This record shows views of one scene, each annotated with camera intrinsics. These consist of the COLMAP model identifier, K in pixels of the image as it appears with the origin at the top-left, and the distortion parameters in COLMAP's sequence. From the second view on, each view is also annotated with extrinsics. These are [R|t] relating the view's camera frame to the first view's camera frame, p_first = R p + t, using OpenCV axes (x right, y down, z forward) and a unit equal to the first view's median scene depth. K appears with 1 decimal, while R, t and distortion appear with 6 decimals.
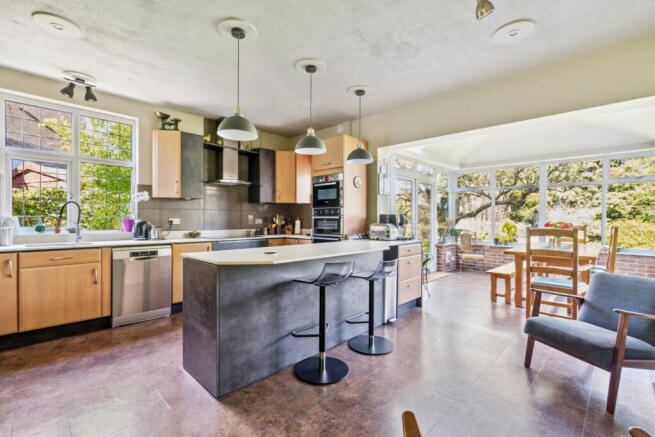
lens RADIAL K [[296.0, 0, 327.5], [0, 296.0, 218.5], [0, 0, 1]] dist [-0.000751, -0.000036]
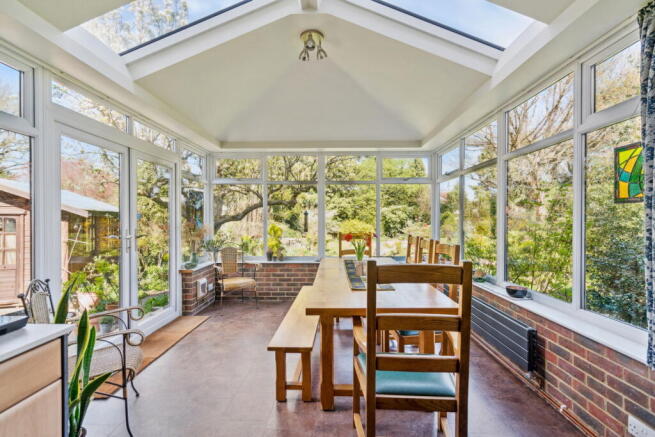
lens RADIAL K [[296.0, 0, 327.5], [0, 296.0, 218.5], [0, 0, 1]] dist [-0.000751, -0.000036]
pose [[0.732077, -0.007885, 0.681176, 0.171827], [0.008003, 0.999964, 0.002974, -0.012785], [-0.681175, 0.003274, 0.732113, 0.352361]]
